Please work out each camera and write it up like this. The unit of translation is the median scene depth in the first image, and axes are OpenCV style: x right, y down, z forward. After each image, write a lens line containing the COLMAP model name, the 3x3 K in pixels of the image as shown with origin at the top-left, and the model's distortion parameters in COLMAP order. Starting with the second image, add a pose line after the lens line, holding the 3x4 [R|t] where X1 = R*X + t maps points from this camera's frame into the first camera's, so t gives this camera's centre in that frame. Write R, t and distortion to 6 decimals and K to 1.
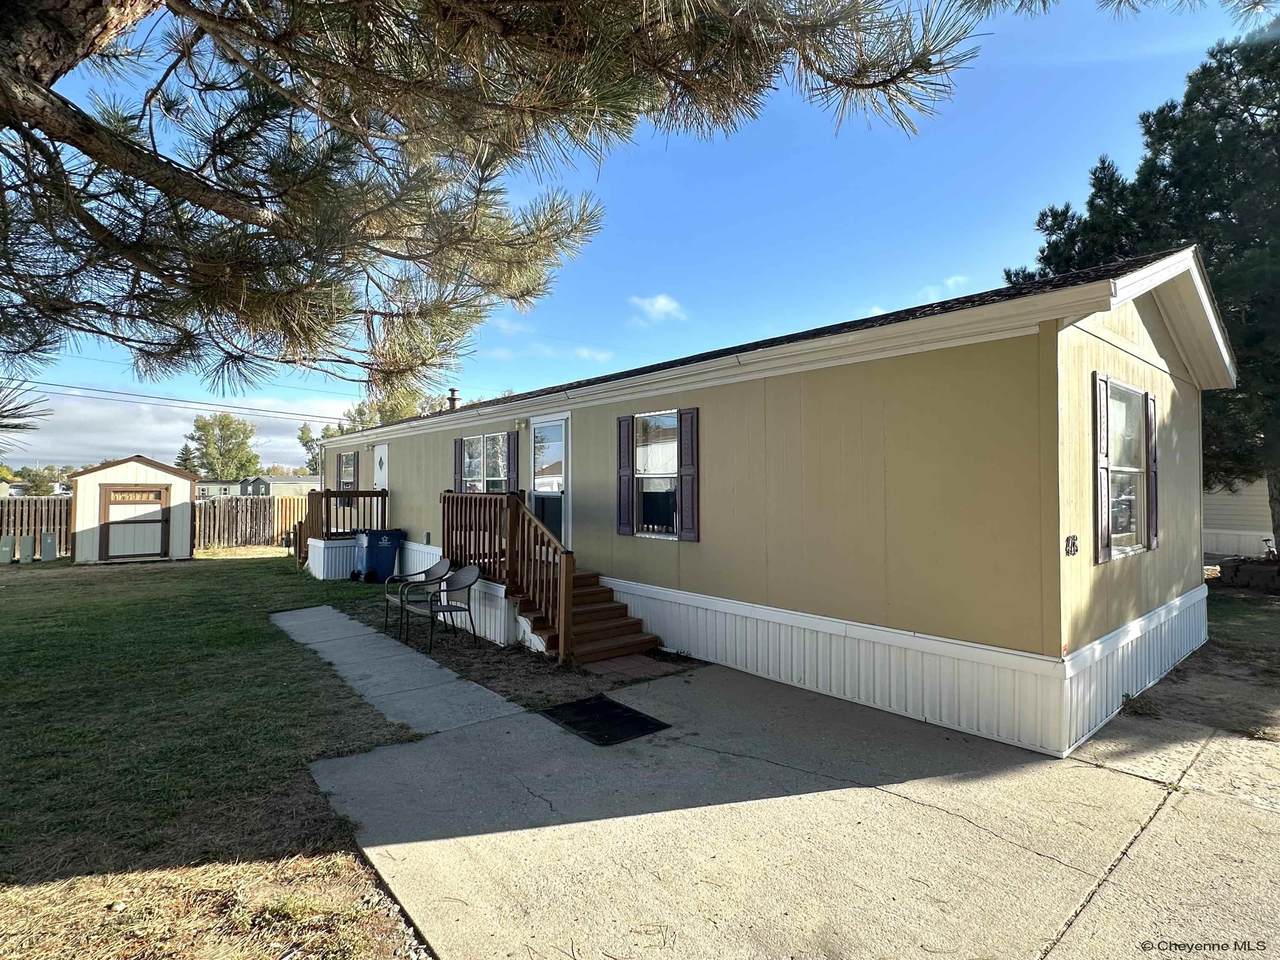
lens RADIAL K [[632.2, 0, 642.9], [0, 632.2, 476.3], [0, 0, 1]] dist [-0.001478, 0.000237]
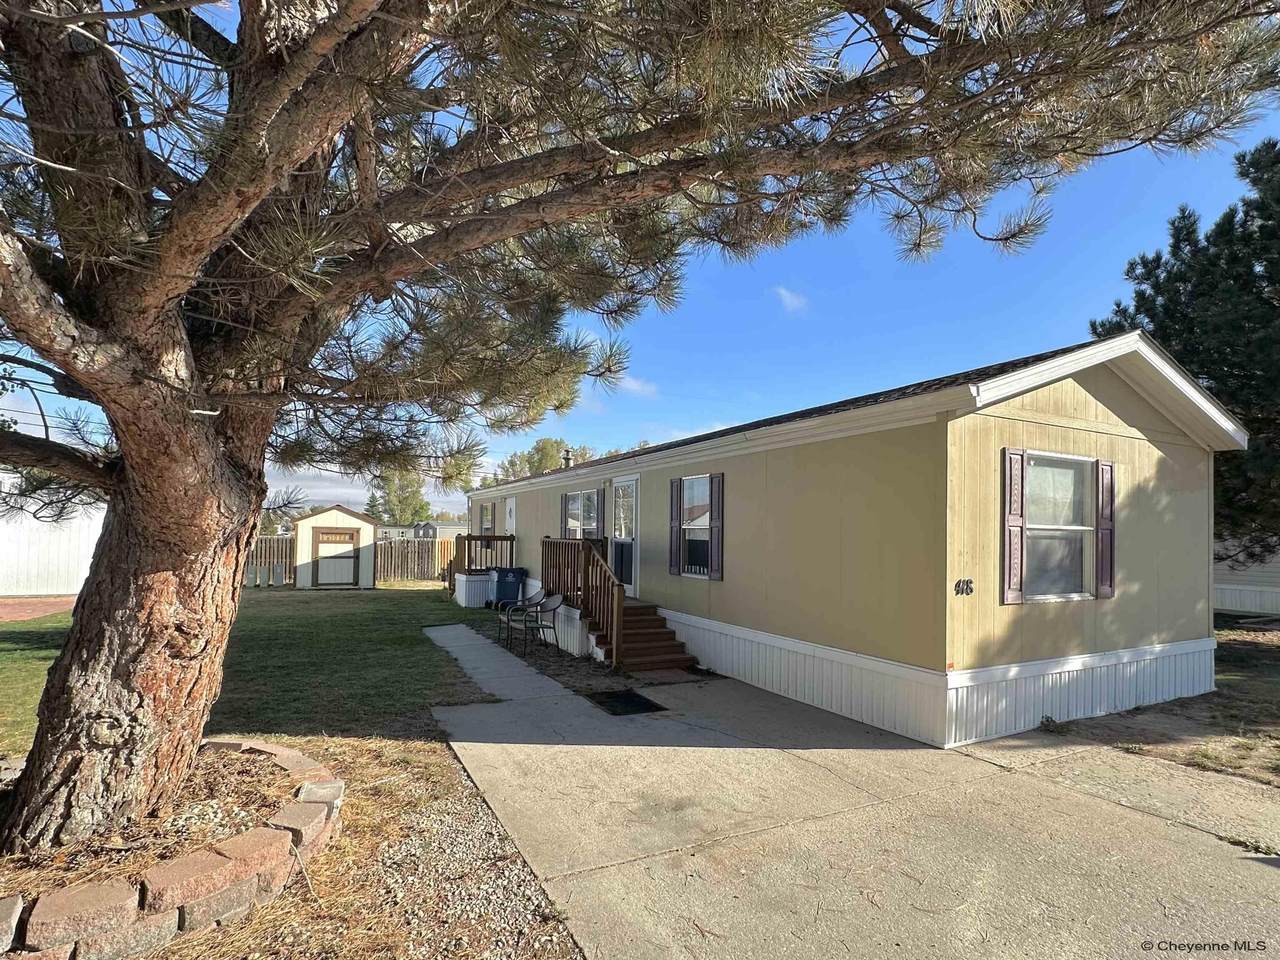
lens RADIAL K [[633.5, 0, 615.6], [0, 633.5, 531.0], [0, 0, 1]] dist [-0.003697, -0.000507]
pose [[0.966271, 0.013500, -0.257173, 0.186719], [-0.010732, 0.999868, 0.012164, -0.006527], [0.257303, -0.008994, 0.966289, -0.238555]]
